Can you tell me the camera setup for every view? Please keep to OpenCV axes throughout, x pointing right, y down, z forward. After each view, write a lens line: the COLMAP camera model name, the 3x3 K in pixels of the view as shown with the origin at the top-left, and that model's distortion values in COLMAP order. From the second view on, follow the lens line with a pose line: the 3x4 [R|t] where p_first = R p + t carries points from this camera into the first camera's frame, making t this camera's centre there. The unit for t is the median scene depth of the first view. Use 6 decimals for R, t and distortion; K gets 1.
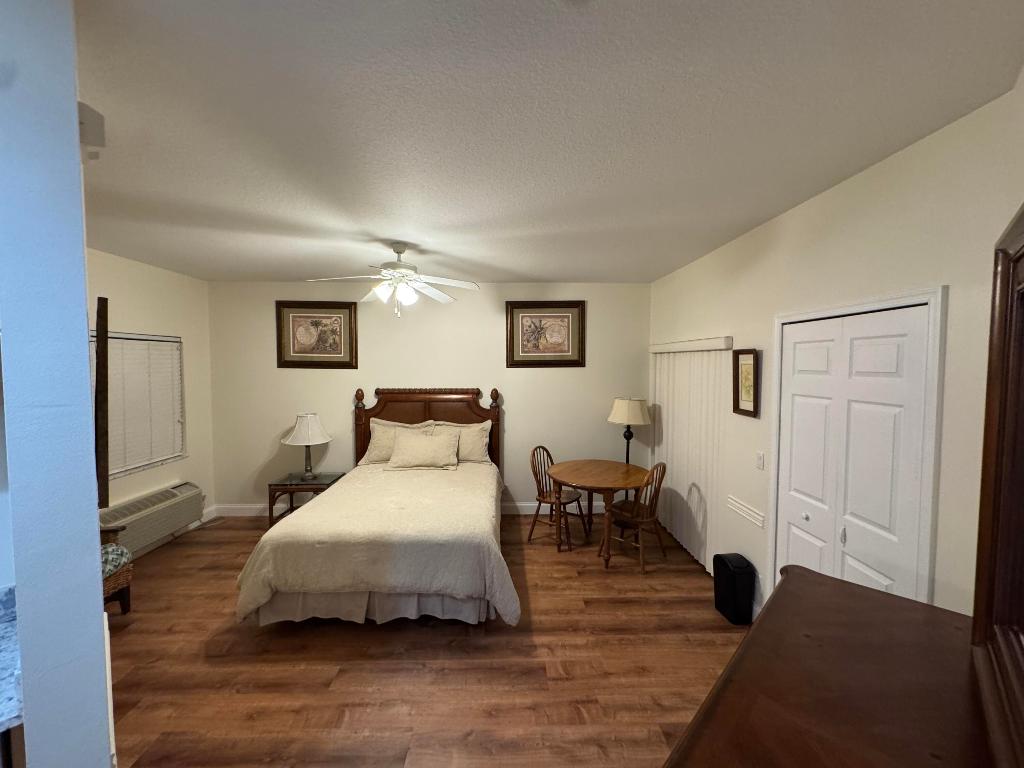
lens RADIAL K [[408.9, 0, 512.0], [0, 408.9, 384.0], [0, 0, 1]] dist [-0.002542, 0.000382]
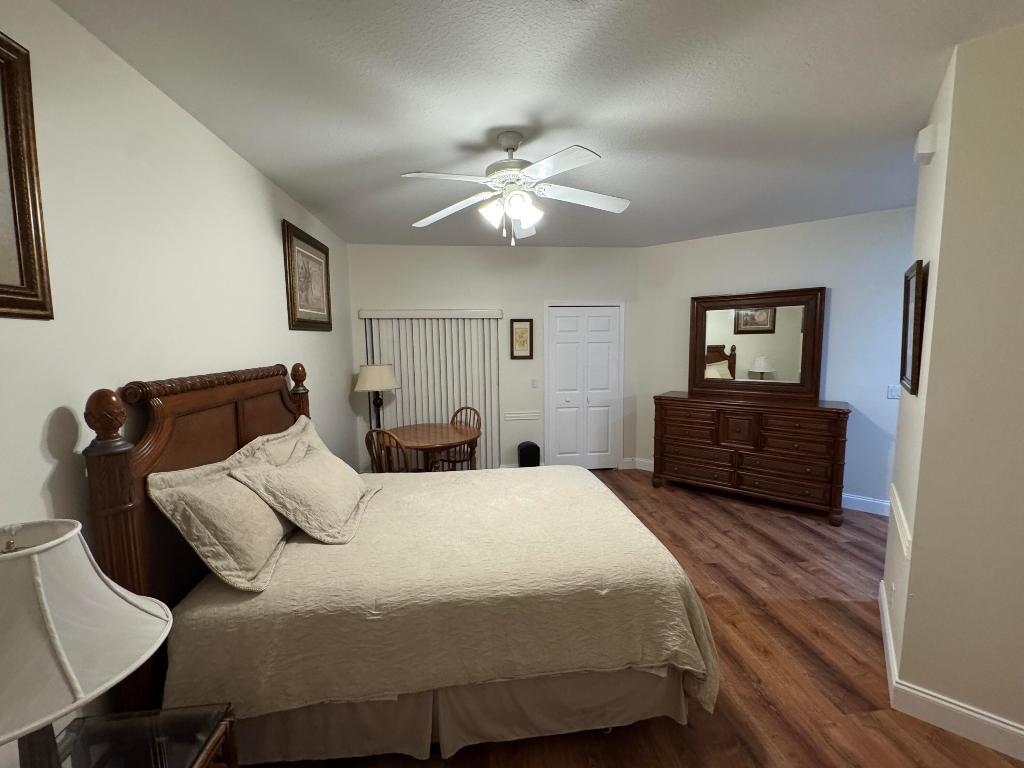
lens RADIAL K [[408.9, 0, 512.0], [0, 408.9, 384.0], [0, 0, 1]] dist [-0.002542, 0.000382]
pose [[-0.090765, -0.104977, 0.990324, -1.117011], [0.063154, 0.991820, 0.110924, -0.009952], [-0.993868, 0.072611, -0.083392, 1.218446]]
